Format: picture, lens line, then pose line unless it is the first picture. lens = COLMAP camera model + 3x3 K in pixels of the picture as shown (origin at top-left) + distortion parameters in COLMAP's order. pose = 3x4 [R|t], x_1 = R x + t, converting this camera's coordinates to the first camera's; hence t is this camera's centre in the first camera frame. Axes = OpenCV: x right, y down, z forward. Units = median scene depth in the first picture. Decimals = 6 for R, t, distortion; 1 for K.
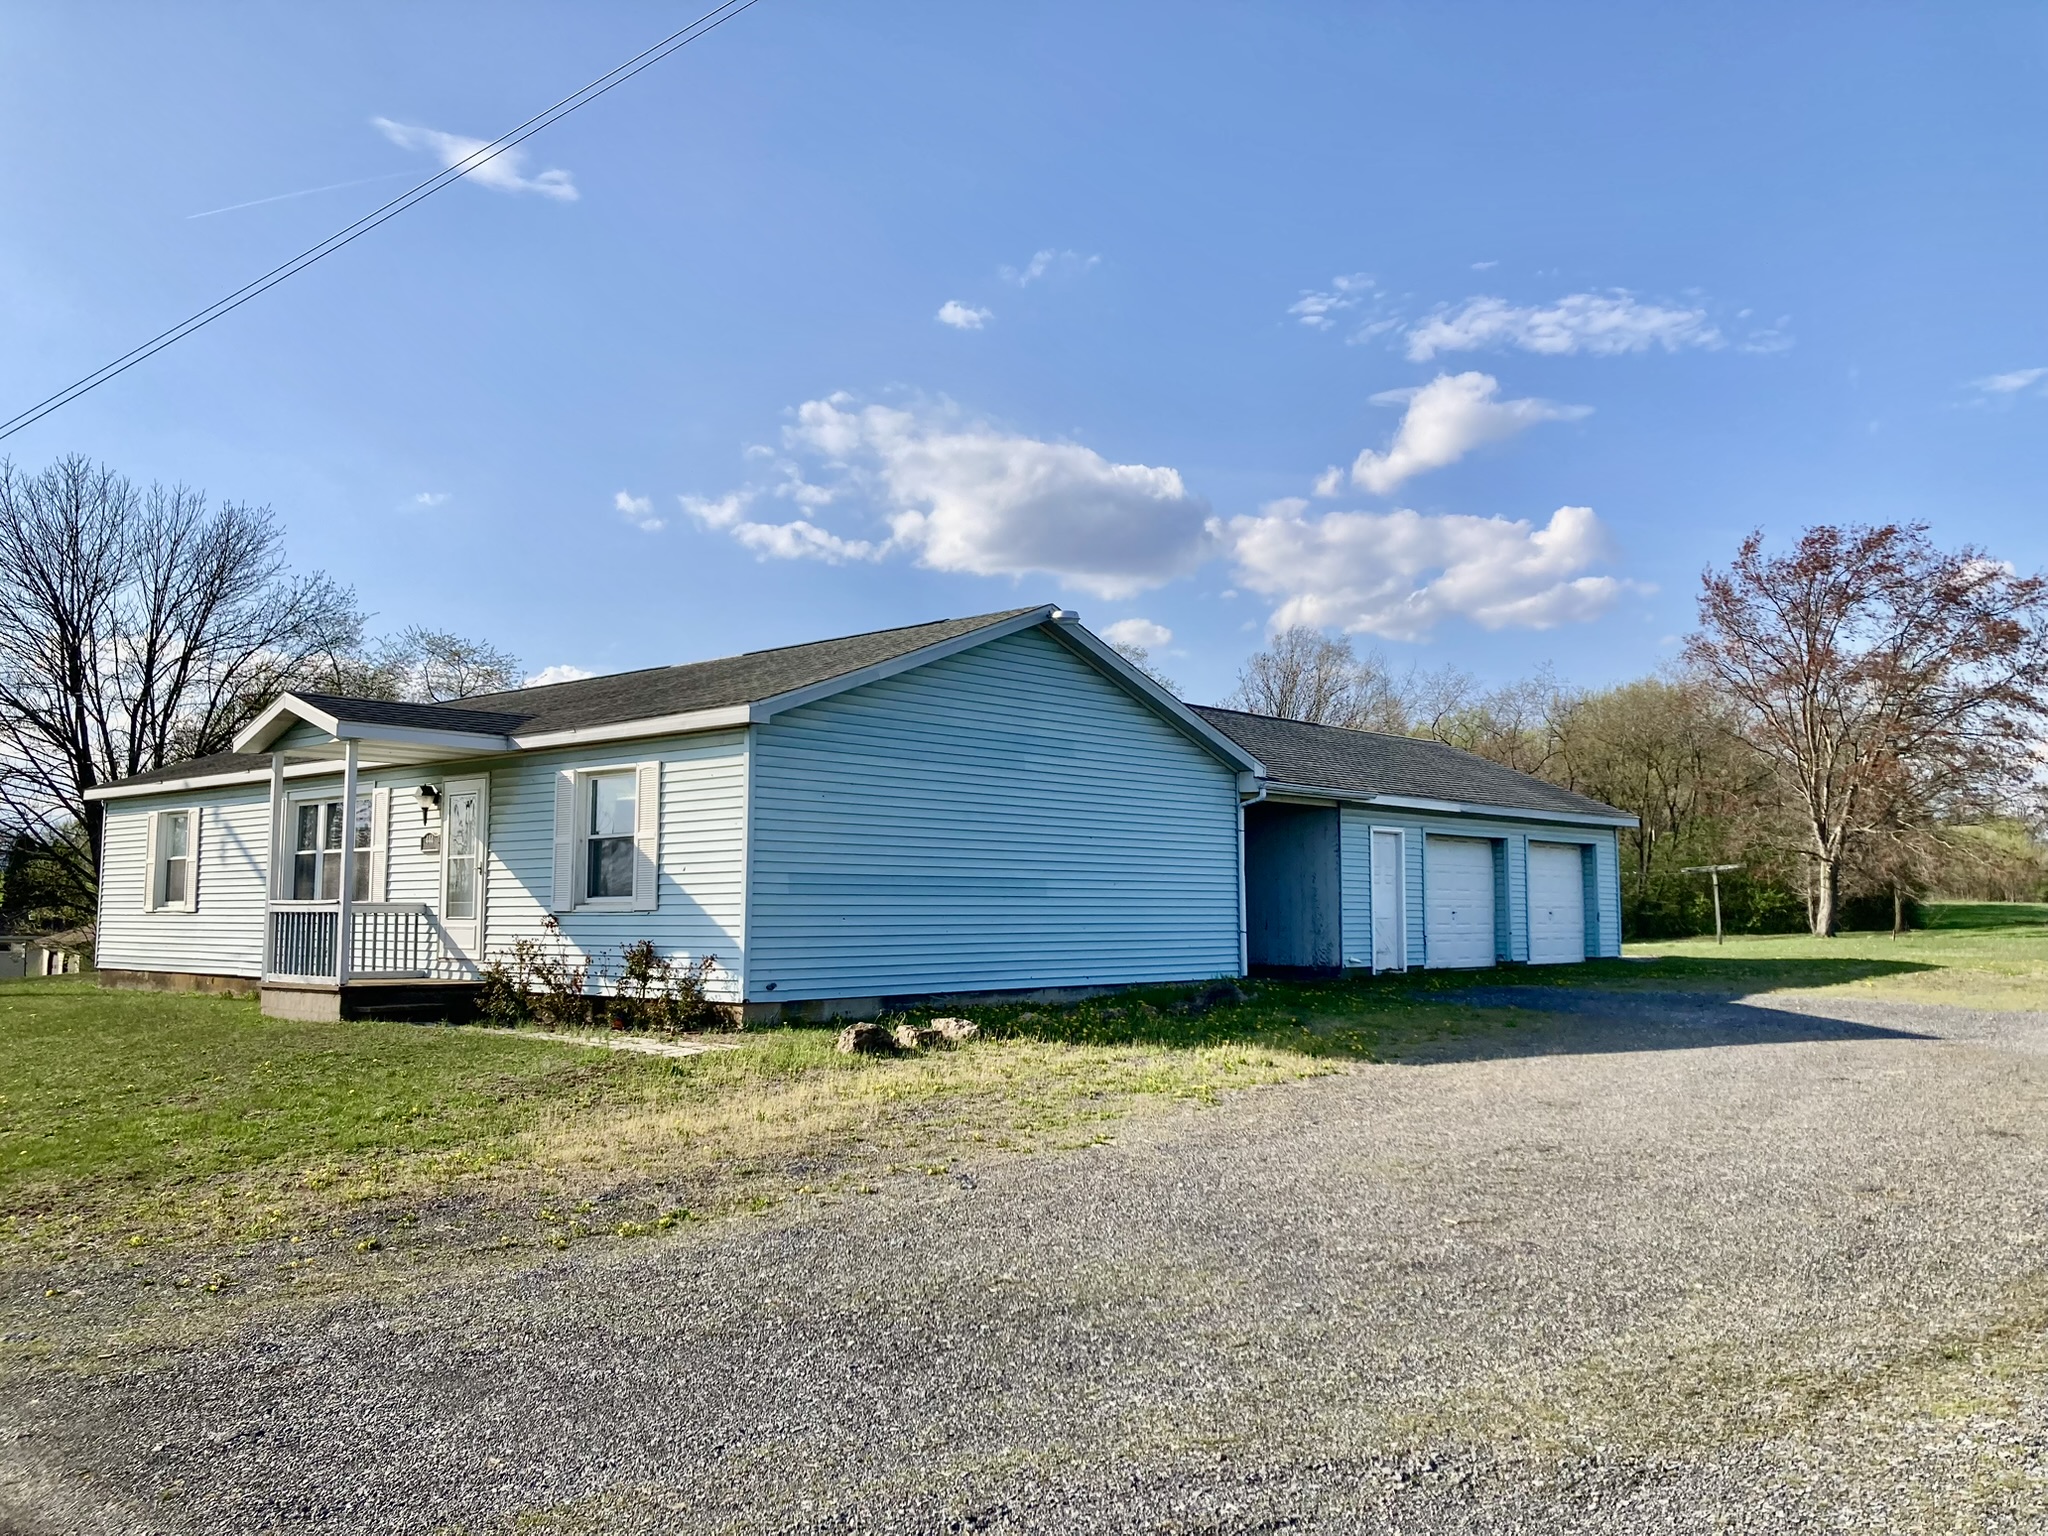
lens RADIAL K [[1658.4, 0, 1025.1], [0, 1658.4, 711.5], [0, 0, 1]] dist [-0.003345, 0.000551]
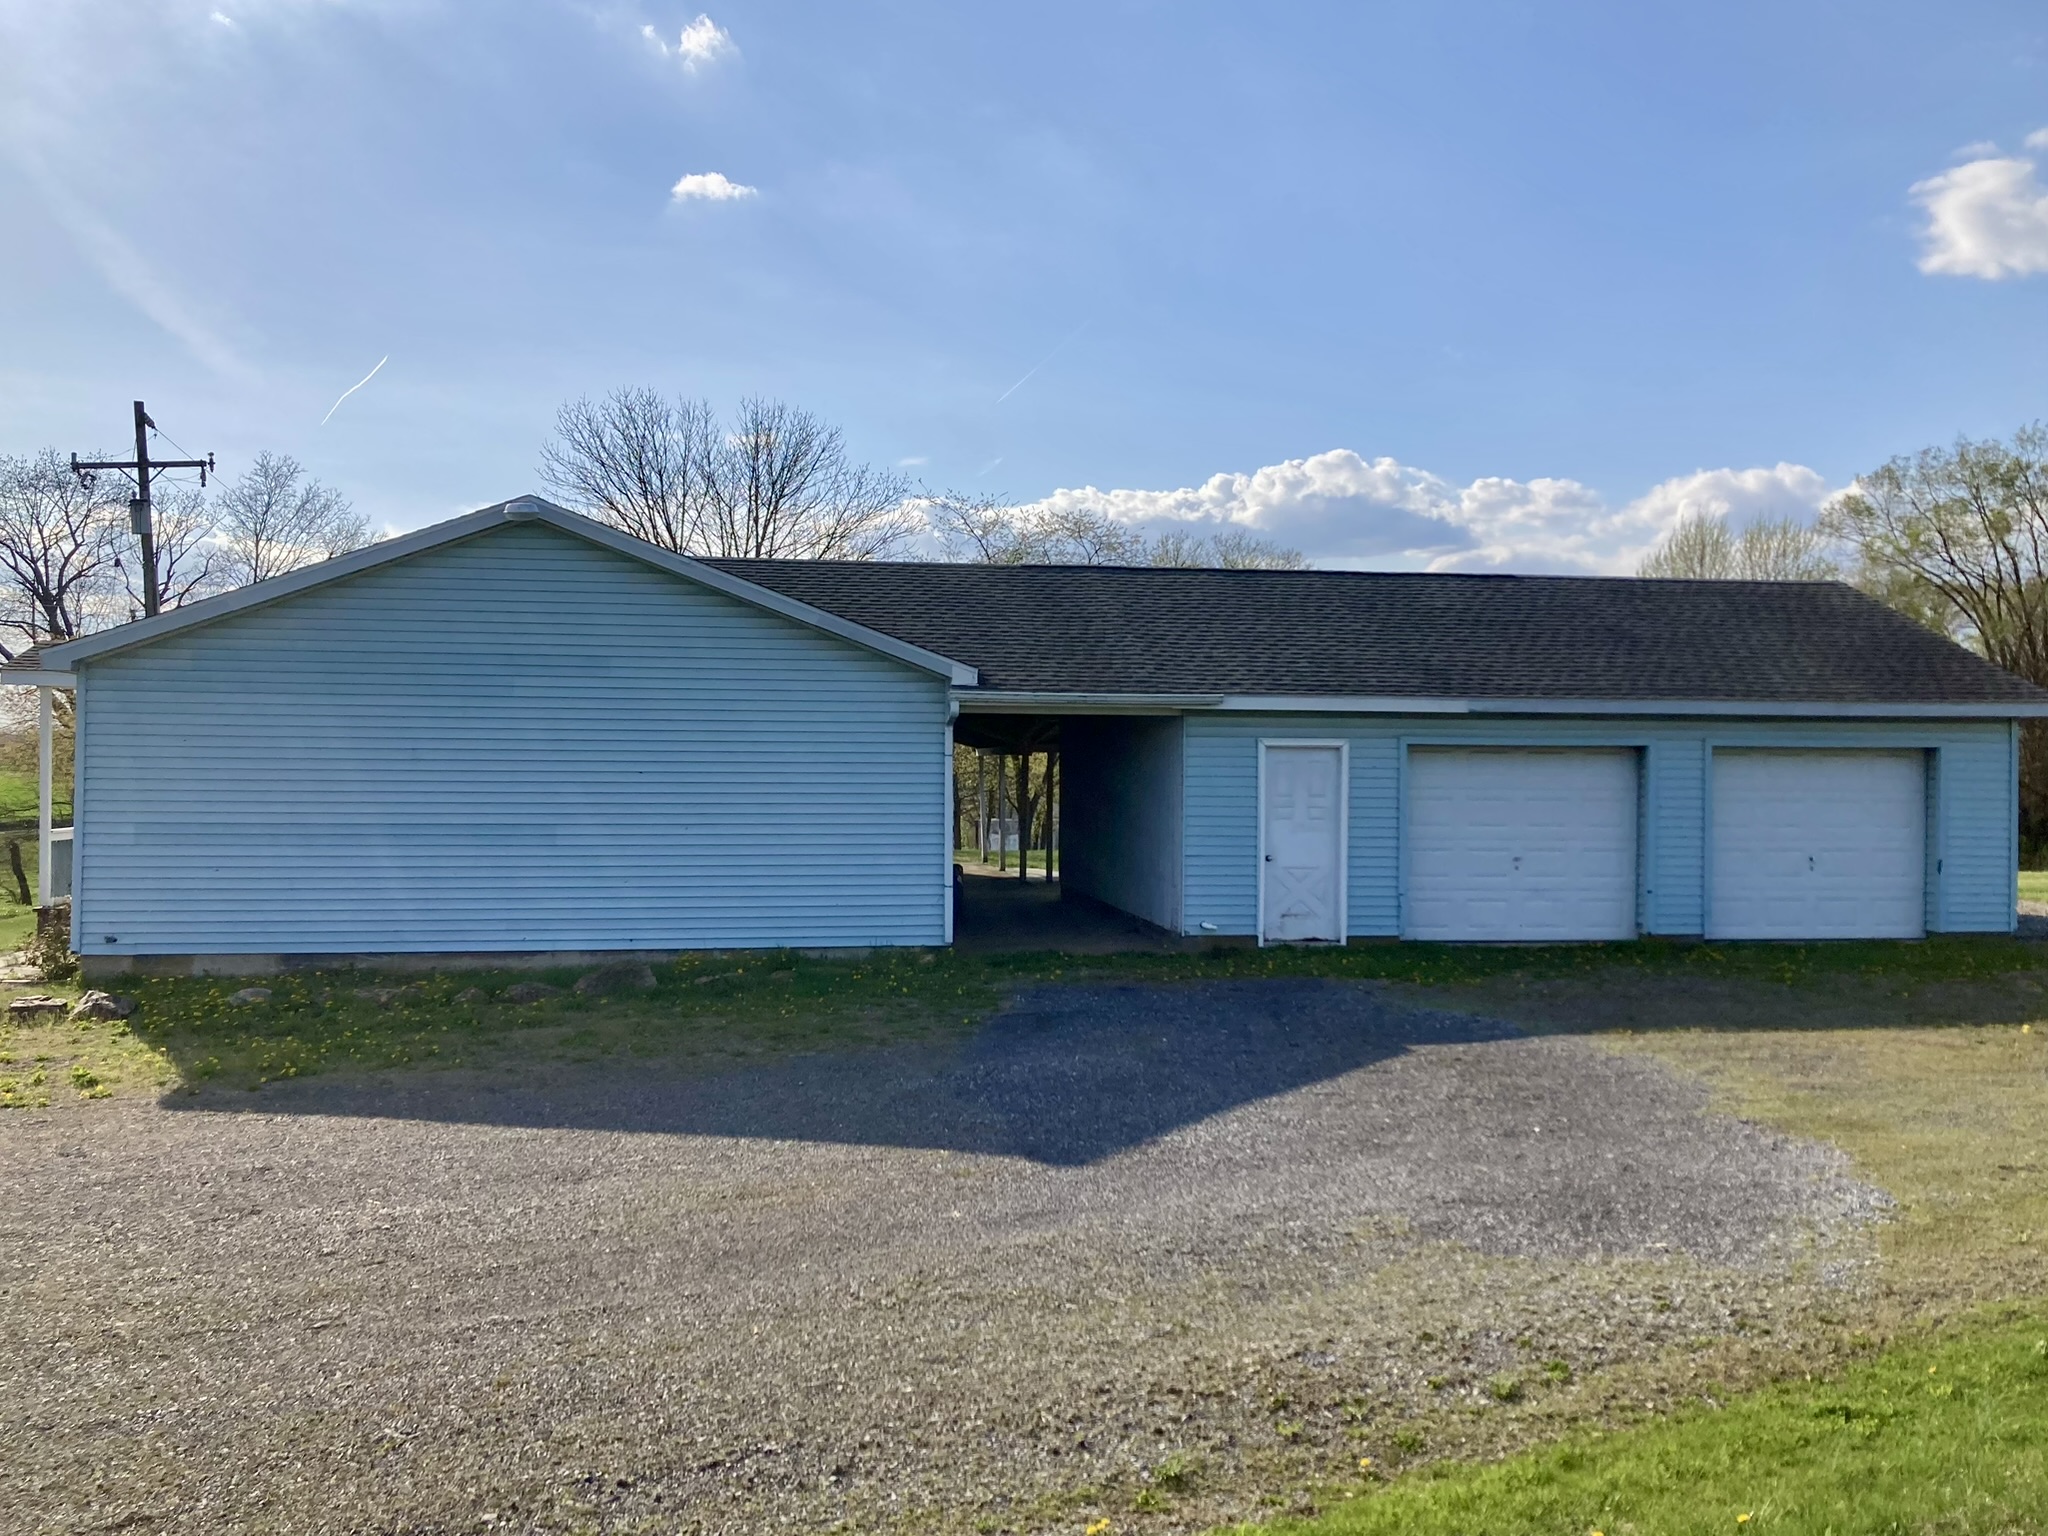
lens RADIAL K [[1658.4, 0, 1025.1], [0, 1658.4, 711.5], [0, 0, 1]] dist [-0.003345, 0.000551]
pose [[0.784240, -0.046240, -0.618732, 0.592091], [0.074922, 0.996980, 0.020456, 0.036574], [0.615917, -0.062399, 0.785336, 0.394259]]
